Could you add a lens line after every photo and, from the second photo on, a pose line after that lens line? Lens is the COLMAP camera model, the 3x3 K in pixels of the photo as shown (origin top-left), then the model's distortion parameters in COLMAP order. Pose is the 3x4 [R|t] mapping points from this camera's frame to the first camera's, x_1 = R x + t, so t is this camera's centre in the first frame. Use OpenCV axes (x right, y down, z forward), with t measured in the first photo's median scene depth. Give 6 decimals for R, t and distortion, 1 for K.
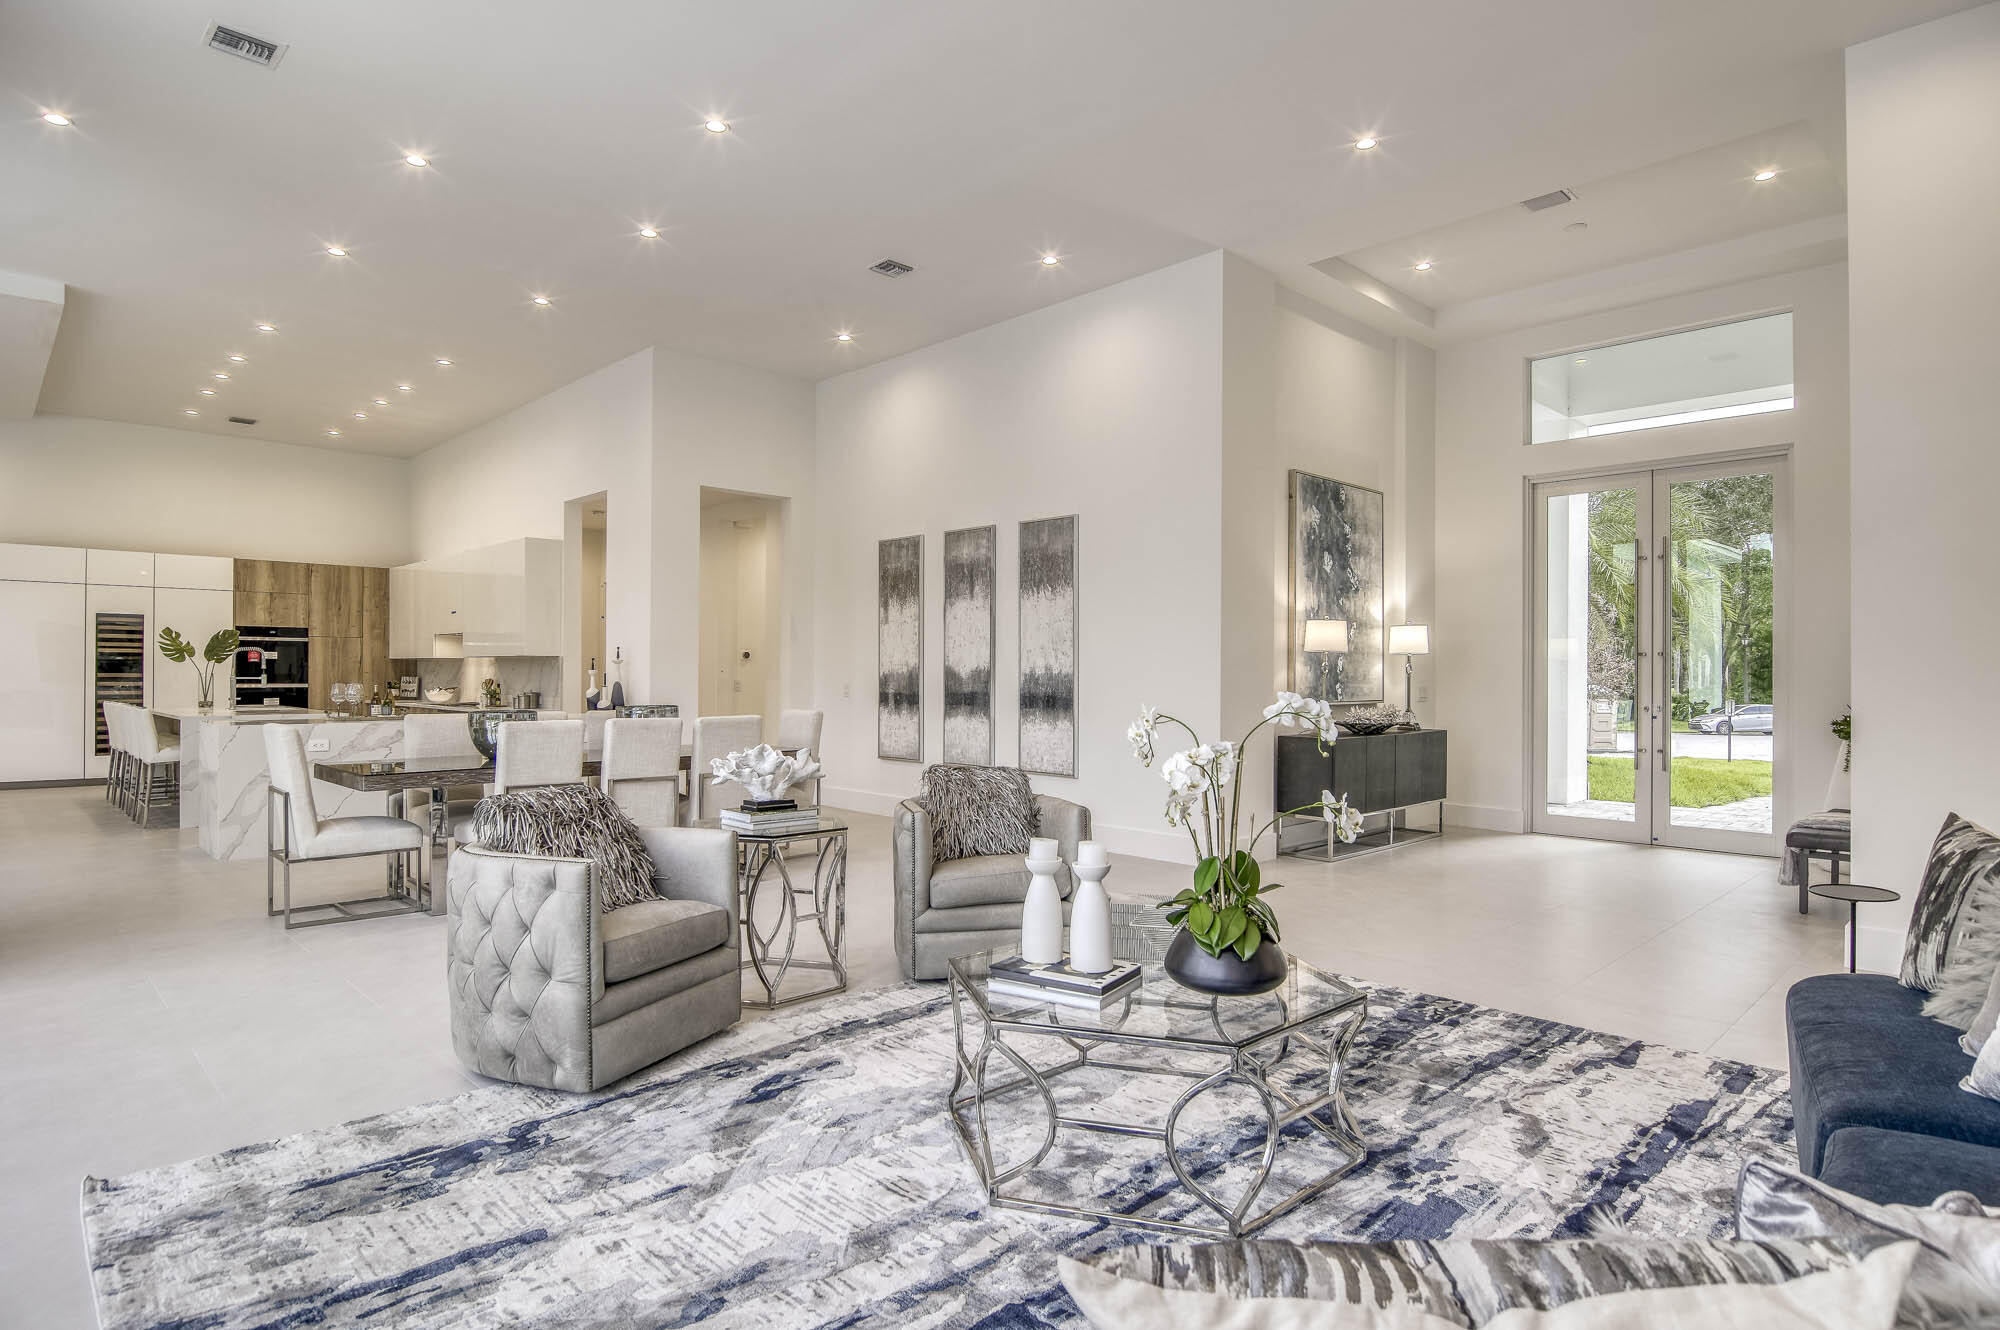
lens RADIAL K [[1078.3, 0, 992.5], [0, 1078.3, 669.5], [0, 0, 1]] dist [-0.004148, -0.008061]
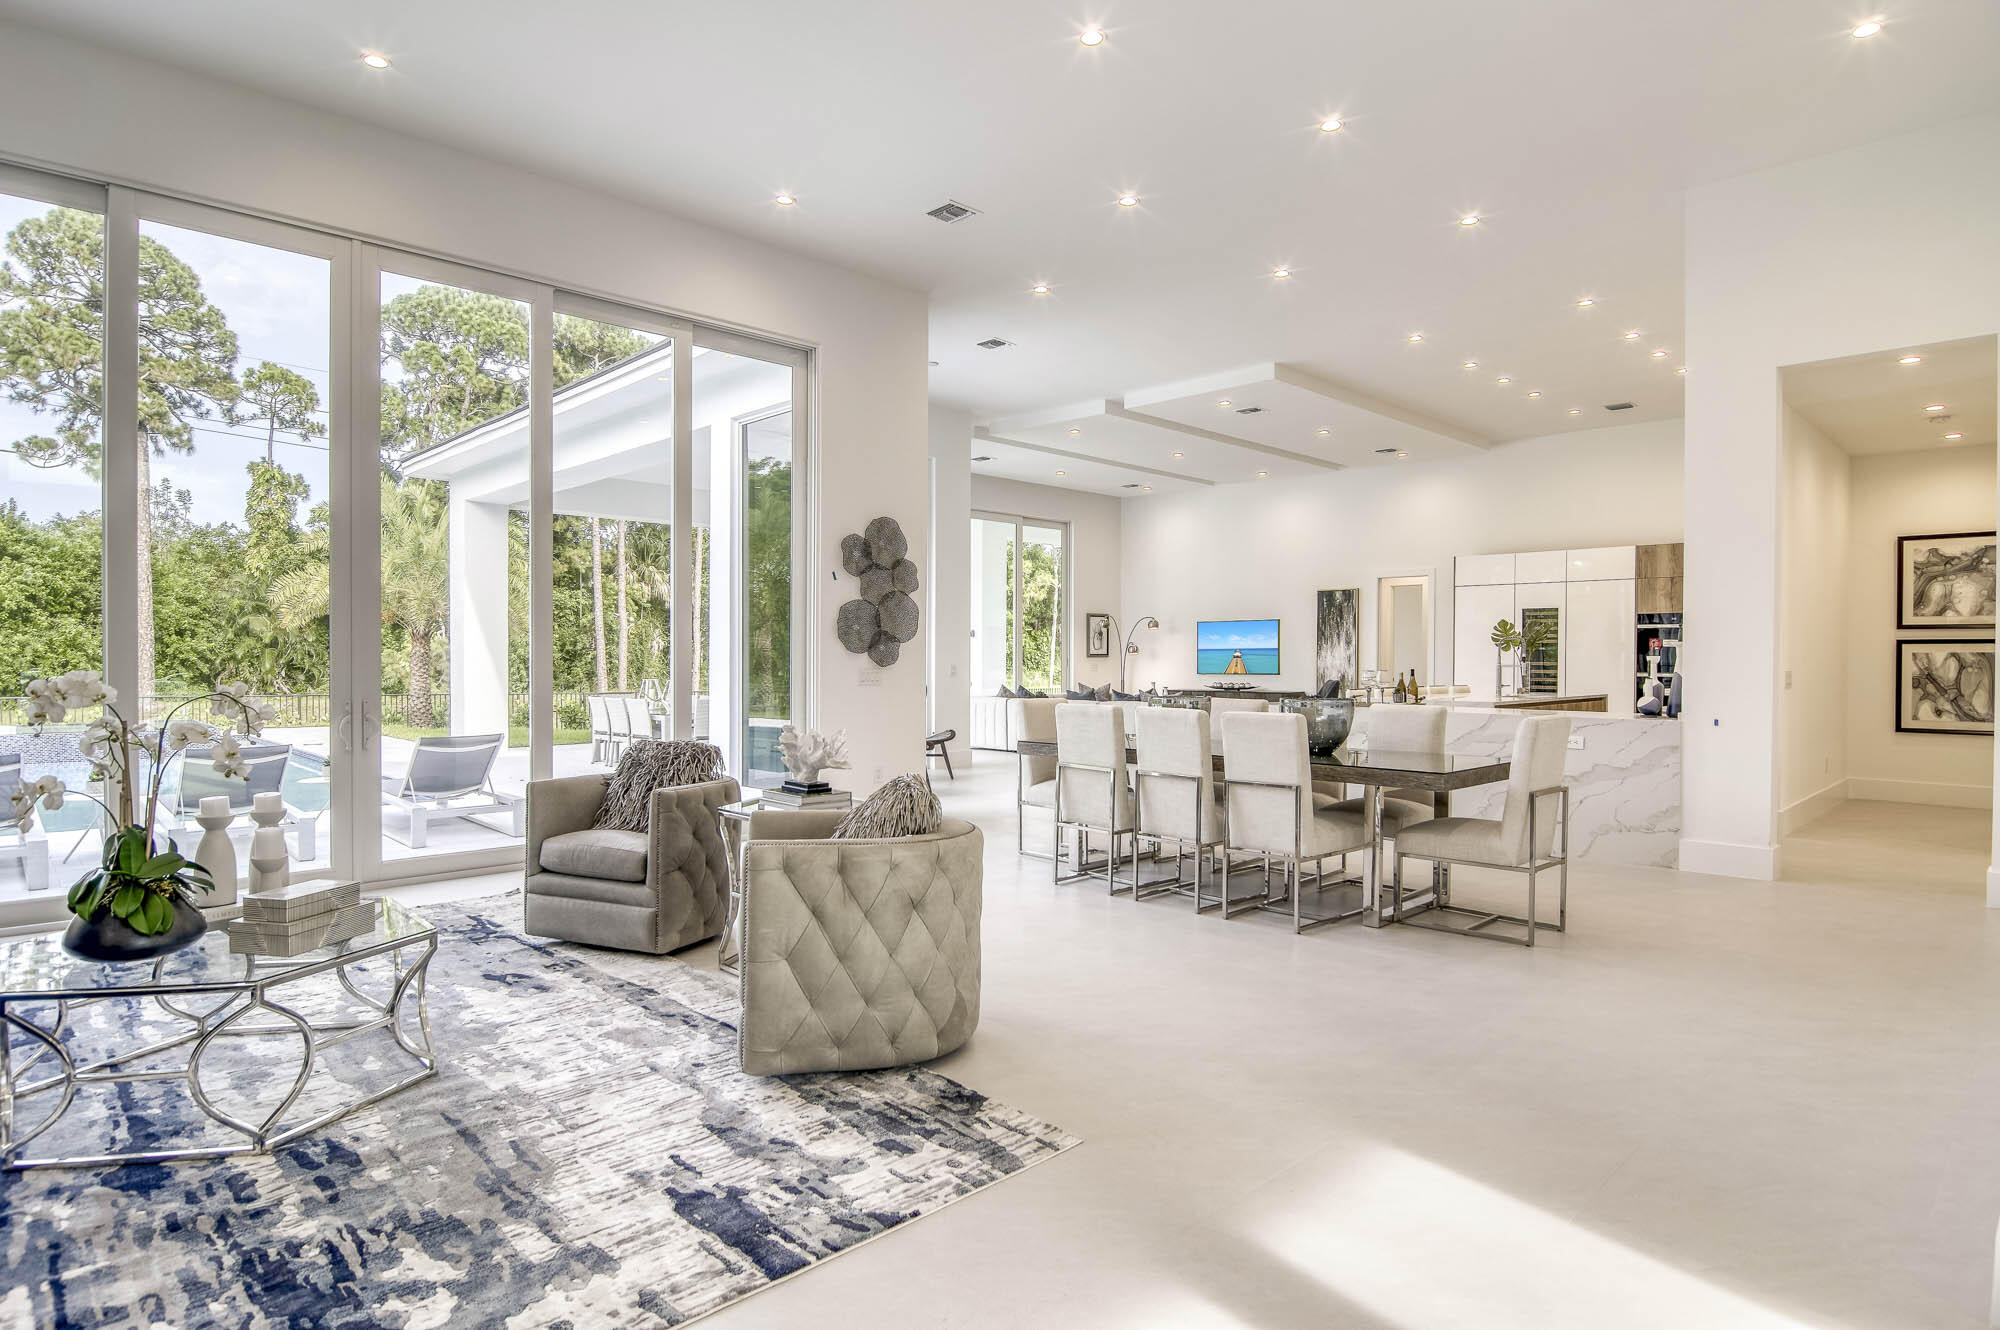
lens RADIAL K [[1076.5, 0, 1000.1], [0, 1076.5, 670.3], [0, 0, 1]] dist [-0.008142, -0.009205]
pose [[0.003621, 0.006911, -0.999970, 0.369705], [0.001423, 0.999975, 0.006917, 0.004467], [0.999992, -0.001448, 0.003611, 0.543321]]
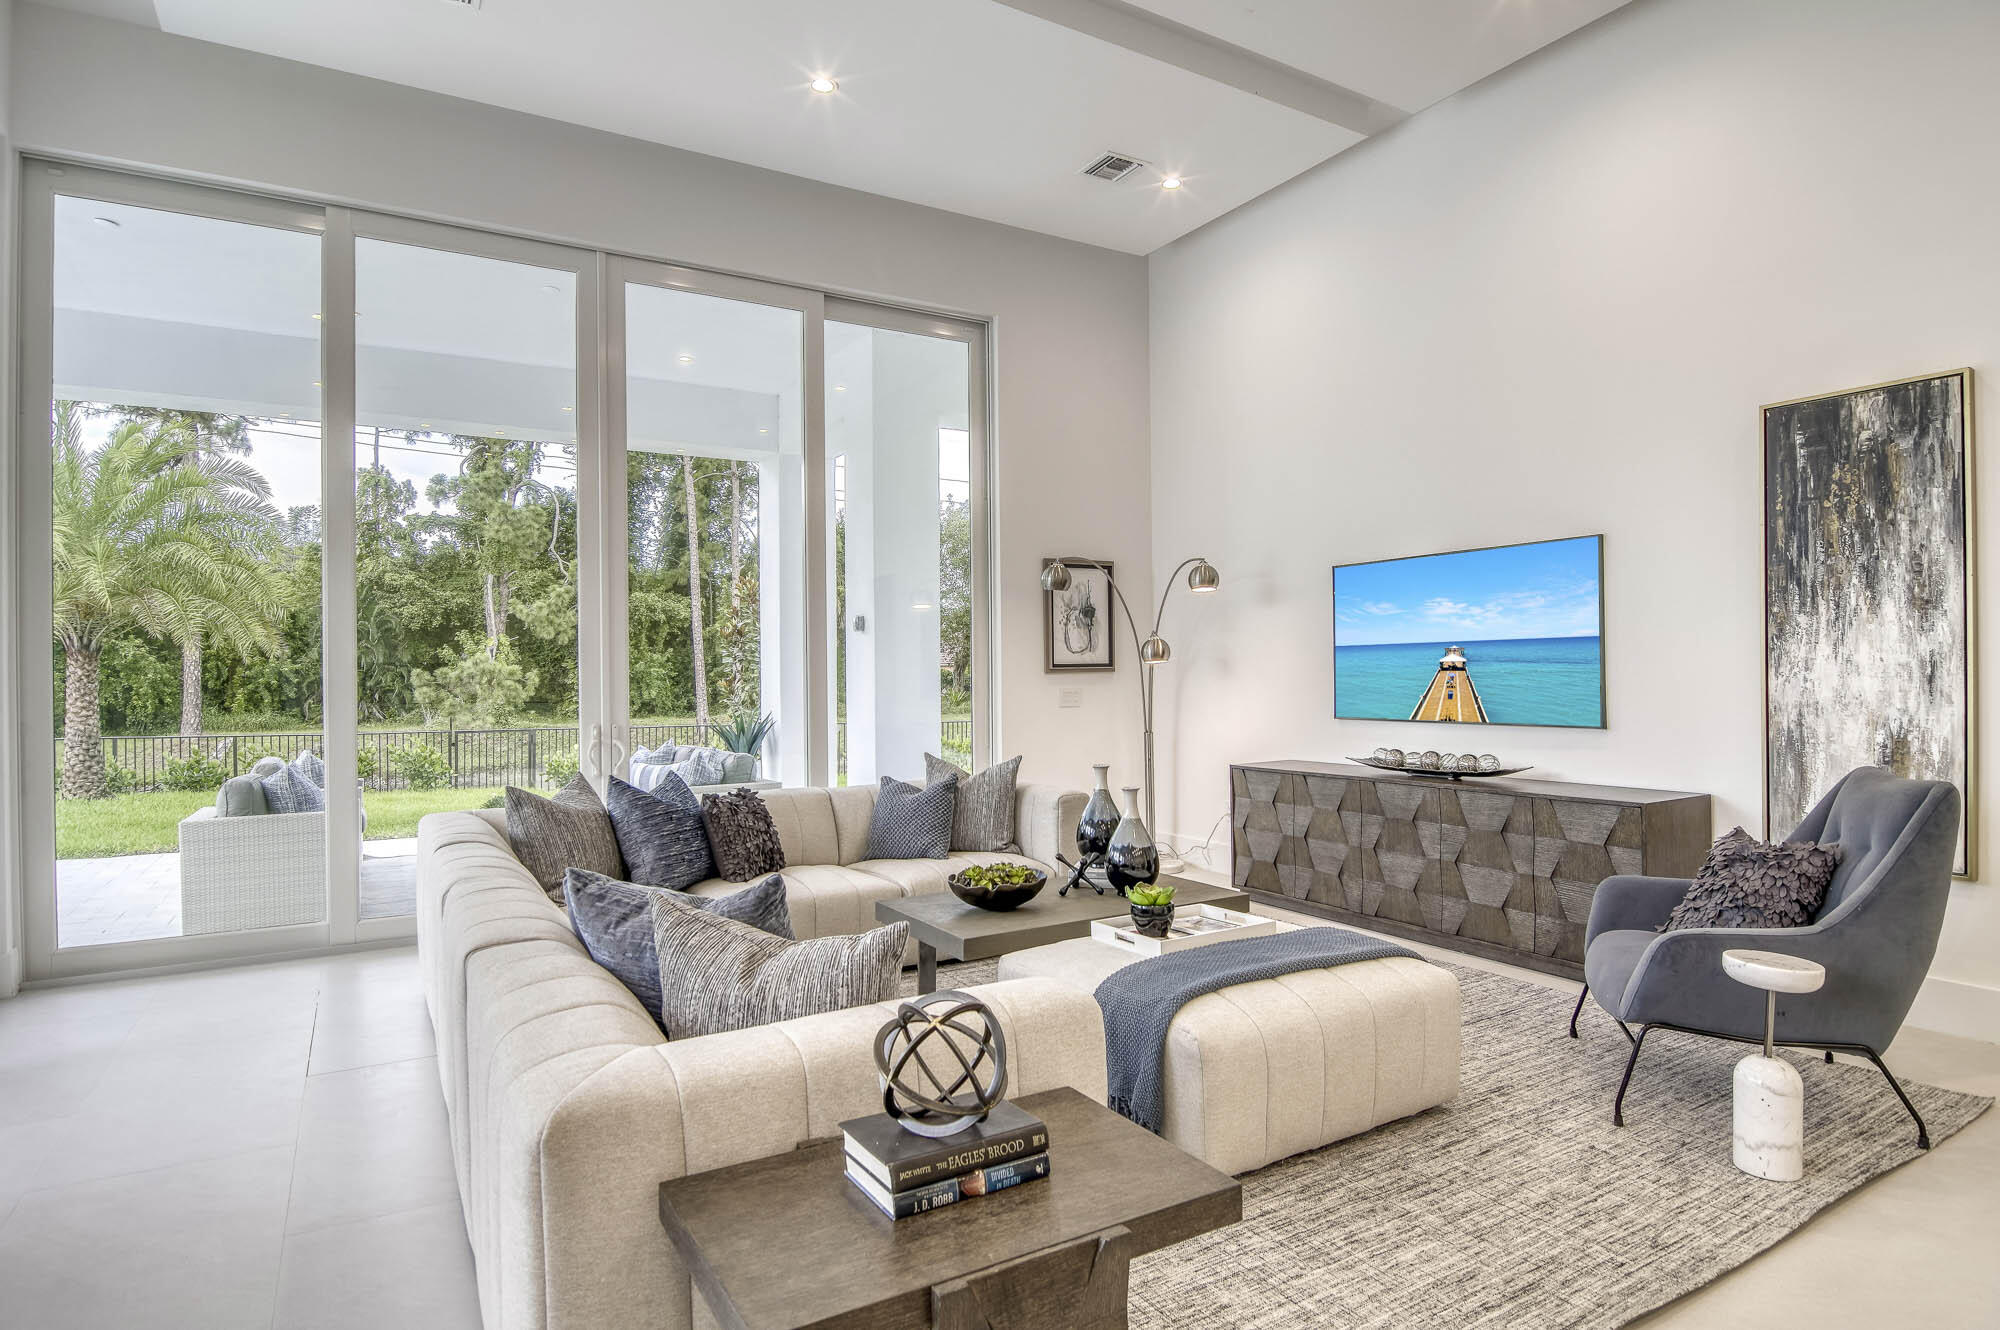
lens RADIAL K [[1076.5, 0, 1000.1], [0, 1076.5, 670.3], [0, 0, 1]] dist [-0.008142, -0.009205]
pose [[-0.232727, -0.004611, -0.972531, -0.816901], [0.011061, 0.999912, -0.007388, -0.001941], [0.972479, -0.012476, -0.232656, 0.844350]]
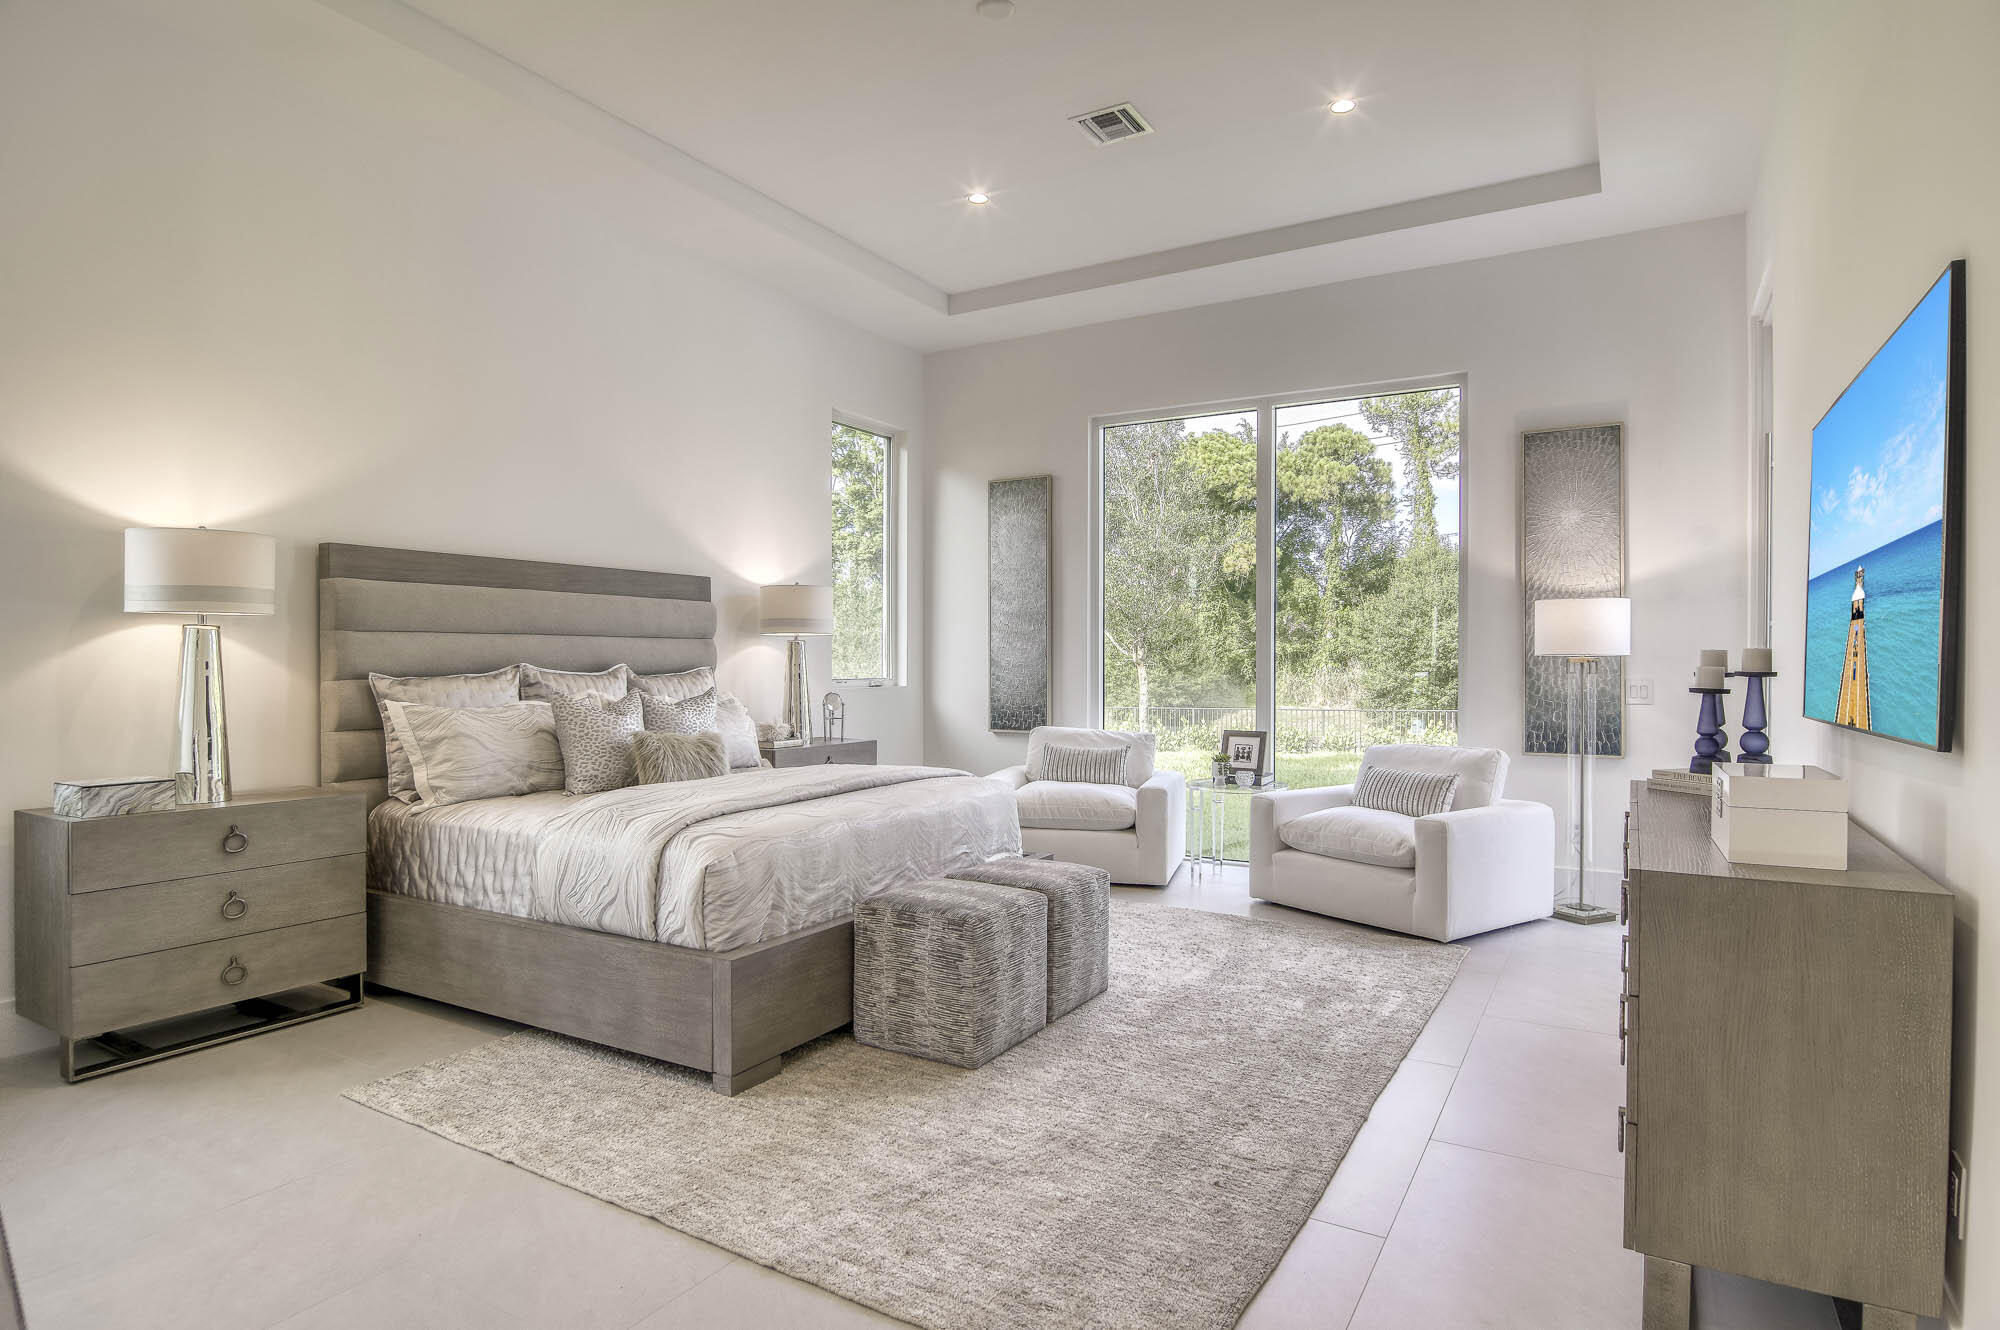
lens RADIAL K [[1076.5, 0, 1000.1], [0, 1076.5, 670.3], [0, 0, 1]] dist [-0.008142, -0.009205]
pose [[-0.960520, -0.005227, -0.278161, -1.138847], [-0.007209, 0.999955, 0.006105, 0.009733], [0.278117, 0.007869, -0.960515, 1.136657]]
